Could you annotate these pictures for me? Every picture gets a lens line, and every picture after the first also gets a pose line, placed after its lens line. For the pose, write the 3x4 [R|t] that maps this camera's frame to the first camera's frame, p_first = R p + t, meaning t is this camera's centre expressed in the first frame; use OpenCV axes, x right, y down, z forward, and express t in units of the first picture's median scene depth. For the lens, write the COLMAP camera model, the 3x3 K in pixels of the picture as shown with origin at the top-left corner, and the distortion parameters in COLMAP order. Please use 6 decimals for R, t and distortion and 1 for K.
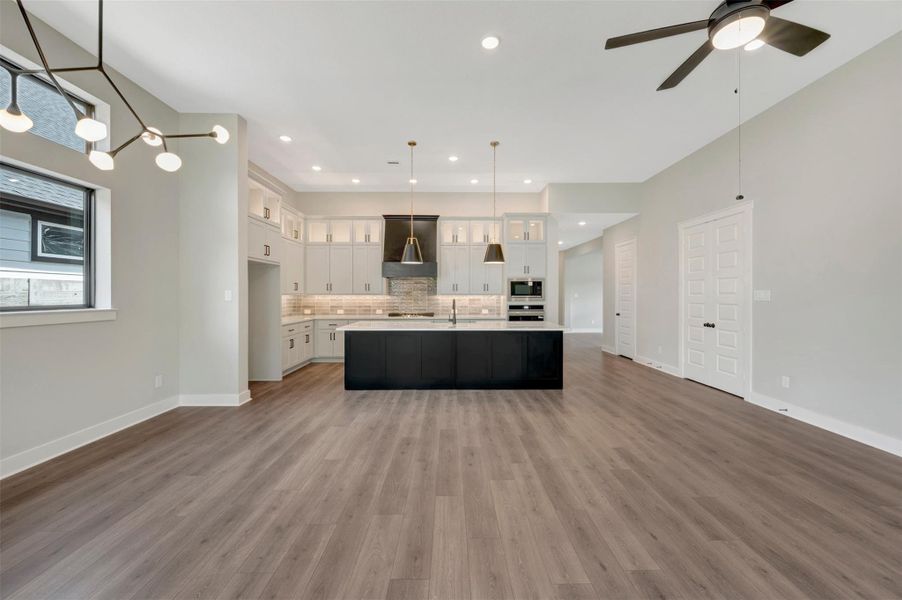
lens RADIAL K [[357.5, 0, 453.5], [0, 357.5, 292.7], [0, 0, 1]] dist [-0.000139, 0.000338]
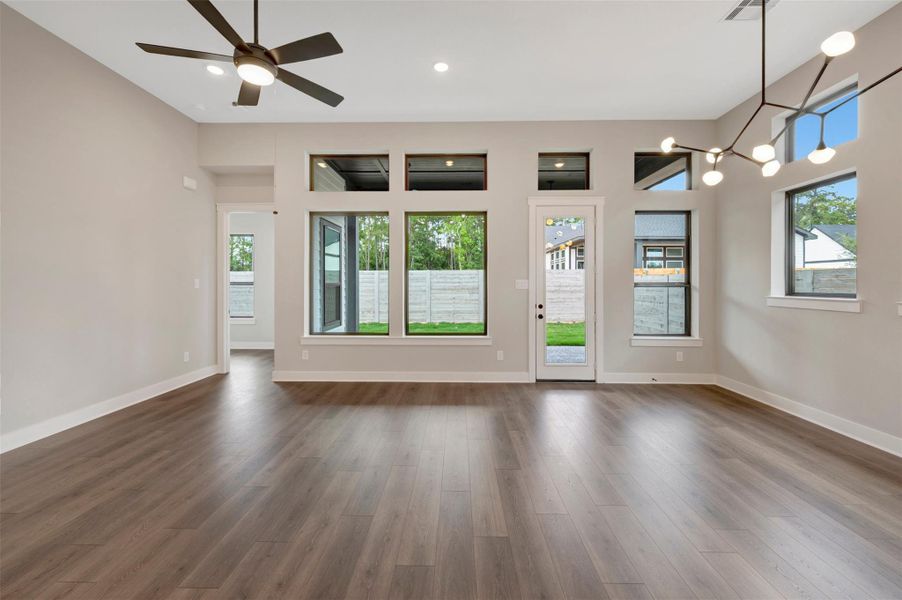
lens RADIAL K [[359.8, 0, 451.3], [0, 359.8, 285.5], [0, 0, 1]] dist [0.000226, -0.000150]
pose [[-0.999536, -0.003161, 0.030290, 0.036734], [-0.003201, 0.999994, -0.001274, 0.008439], [-0.030286, -0.001370, -0.999540, 1.213885]]
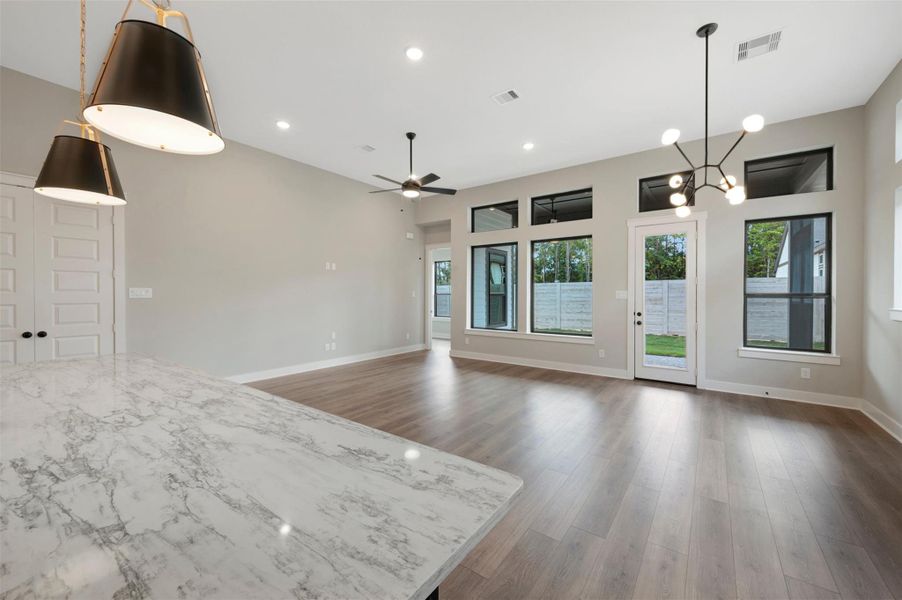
lens RADIAL K [[355.0, 0, 453.9], [0, 355.0, 296.4], [0, 0, 1]] dist [0.001307, 0.000315]
pose [[-0.802007, -0.008115, 0.597260, -0.547009], [-0.007895, 0.999964, 0.002985, 0.009805], [-0.597263, -0.002321, -0.802042, 1.565675]]
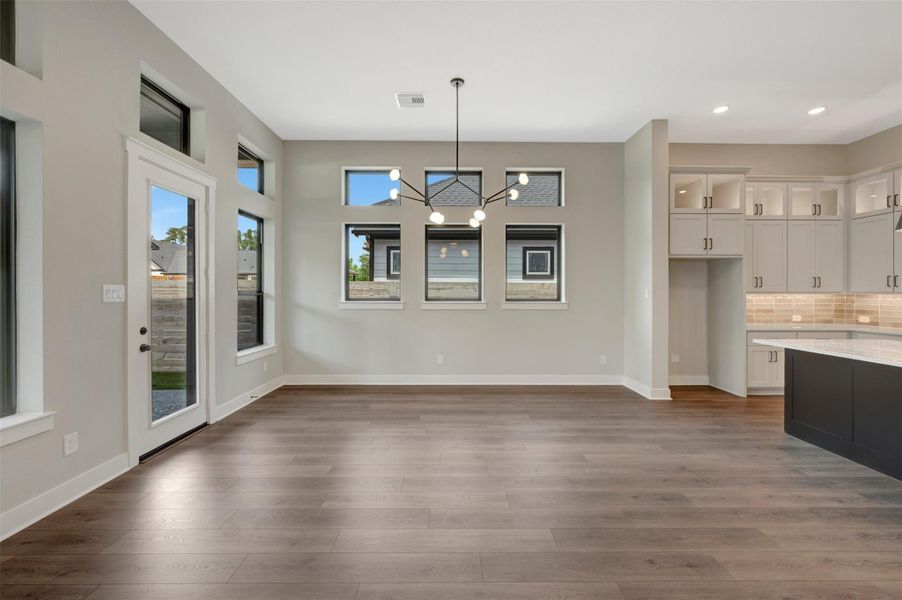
lens RADIAL K [[357.5, 0, 453.5], [0, 357.5, 292.7], [0, 0, 1]] dist [-0.000139, 0.000338]
pose [[-0.004367, 0.000465, -0.999990, 0.544415], [0.003593, 0.999993, 0.000450, 0.002094], [0.999984, -0.003591, -0.004369, 0.521721]]
